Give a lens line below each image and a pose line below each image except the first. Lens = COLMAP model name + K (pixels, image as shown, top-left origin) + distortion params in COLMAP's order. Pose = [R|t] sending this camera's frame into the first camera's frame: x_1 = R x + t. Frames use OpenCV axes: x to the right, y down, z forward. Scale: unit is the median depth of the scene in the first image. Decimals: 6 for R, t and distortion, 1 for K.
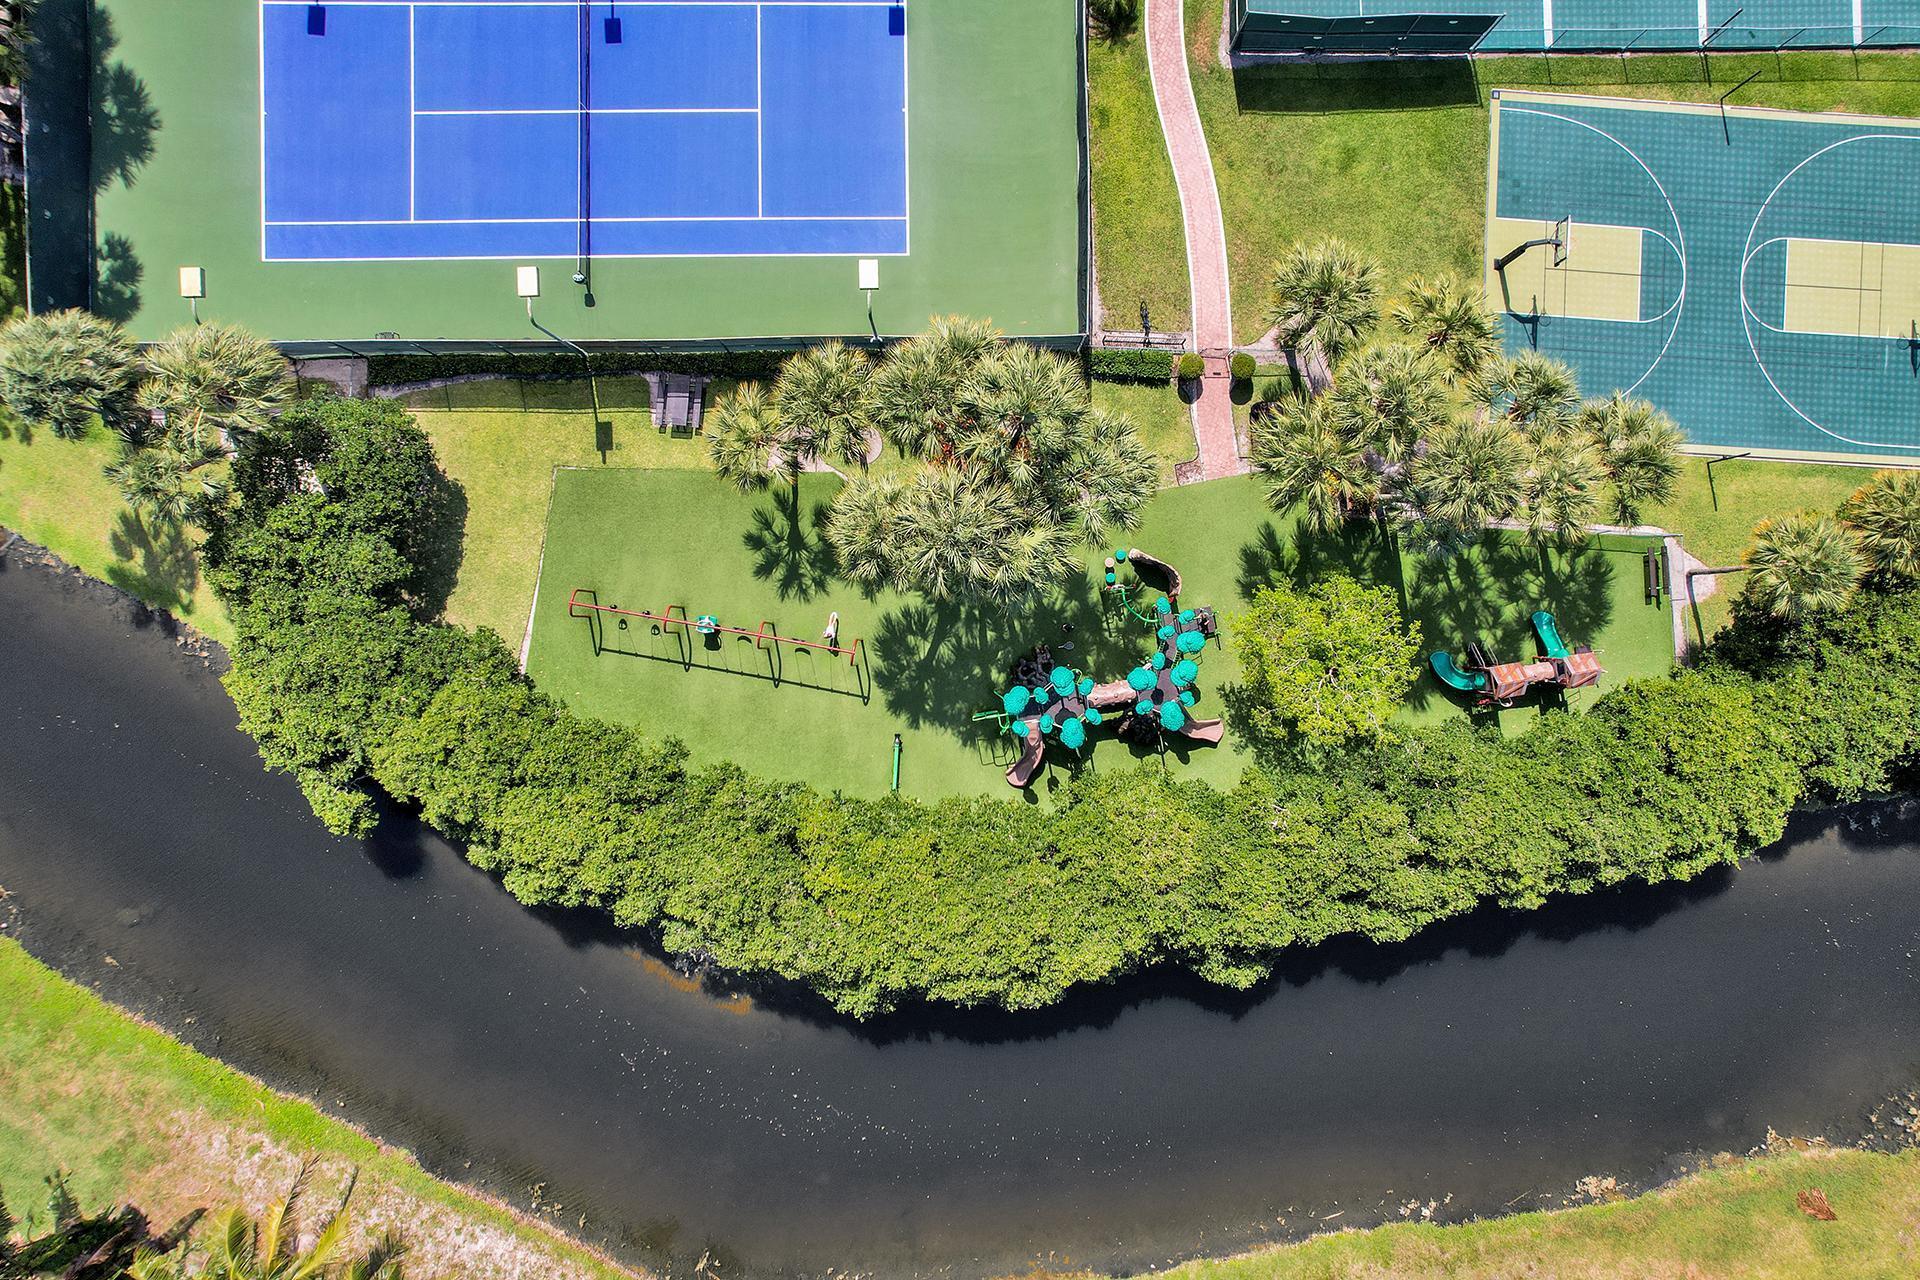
lens RADIAL K [[1238.4, 0, 1038.9], [0, 1238.4, 639.9], [0, 0, 1]] dist [-0.052680, 0.058874]
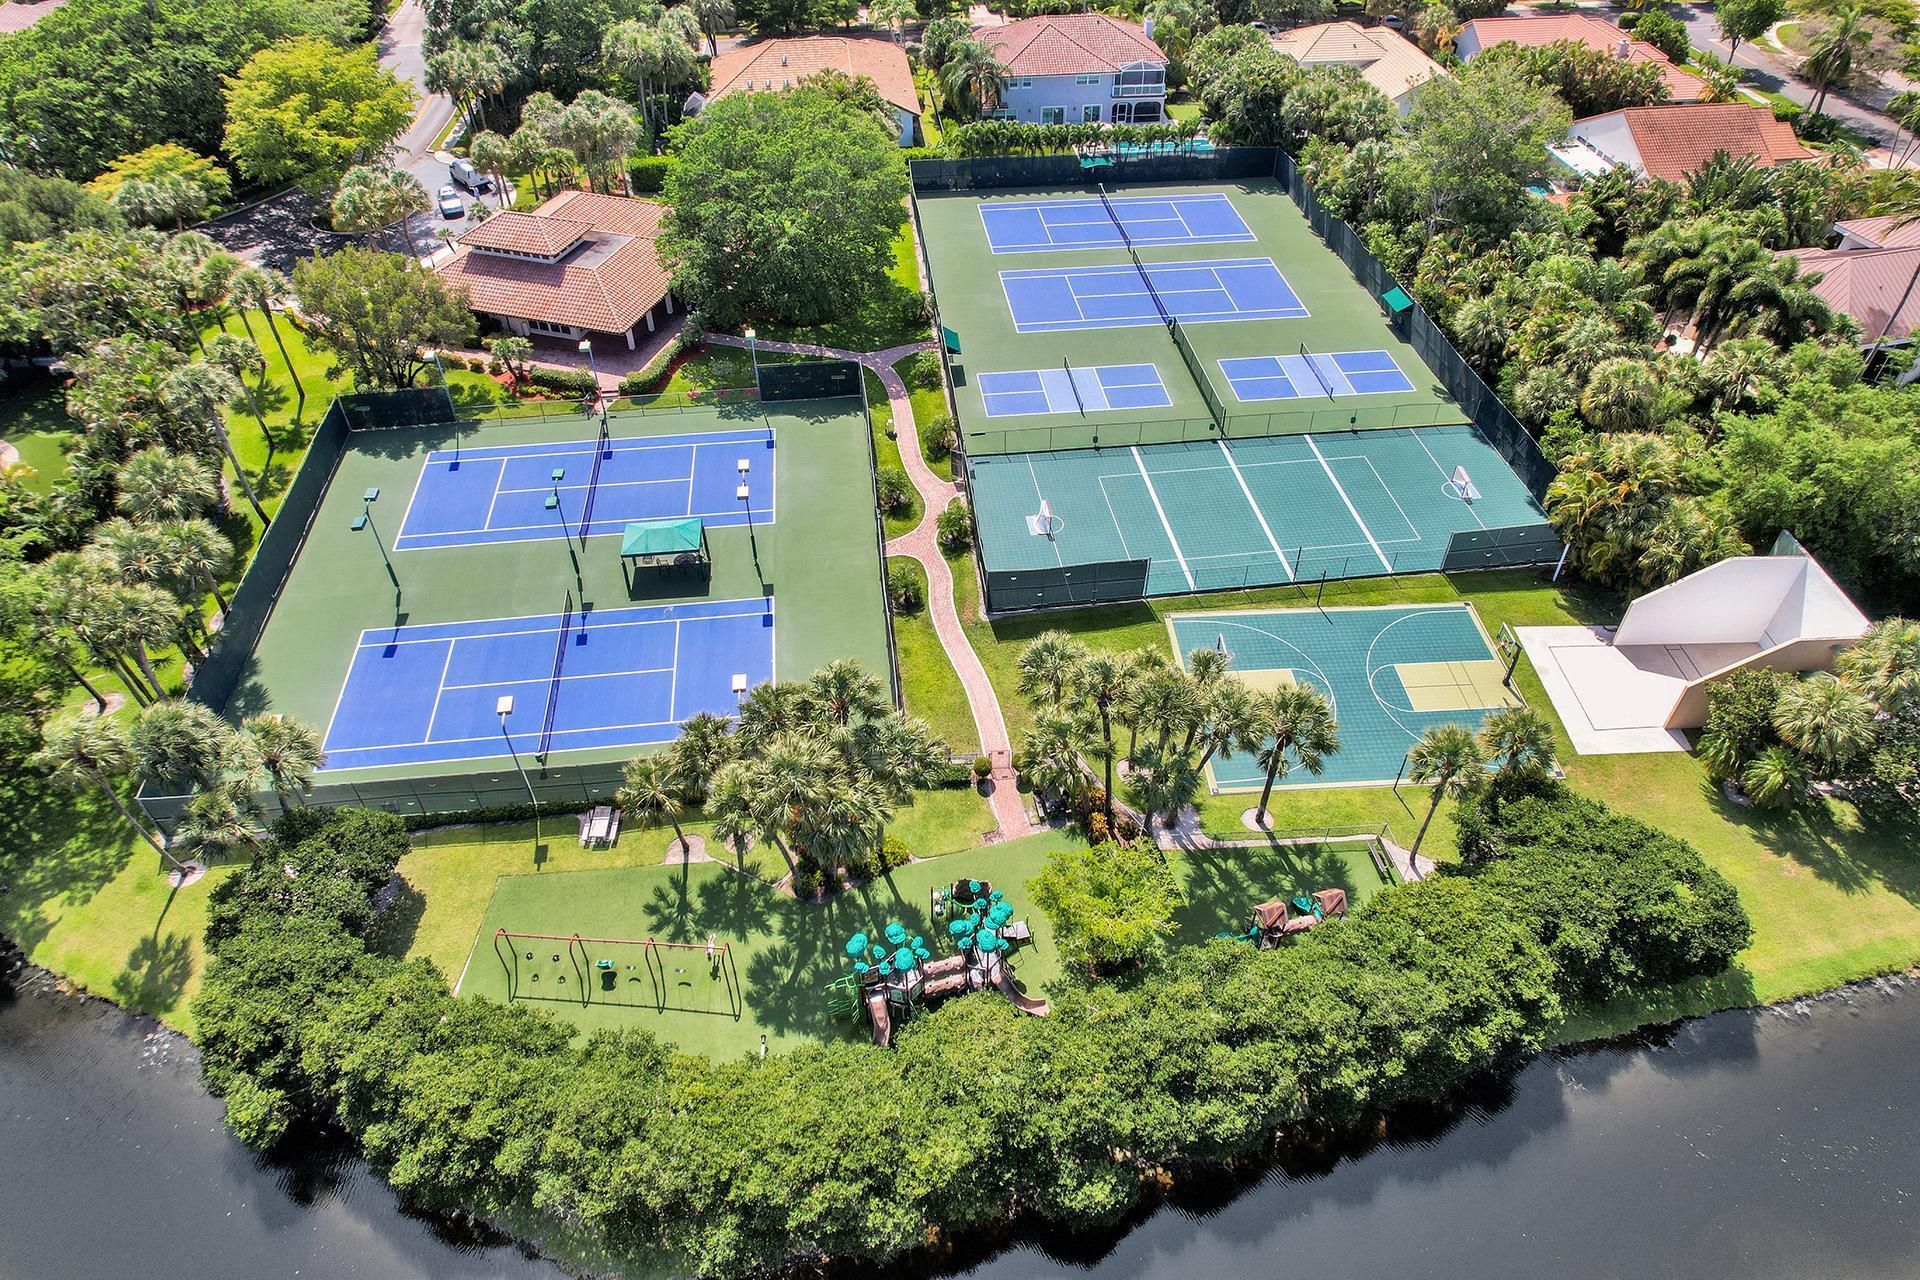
lens RADIAL K [[1187.3, 0, 943.6], [0, 1187.3, 643.6], [0, 0, 1]] dist [-0.006034, 0.001935]
pose [[0.993547, -0.109328, 0.030186, 0.055916], [0.098512, 0.699945, -0.707370, 0.602818], [0.056207, 0.705779, 0.706199, -0.017934]]
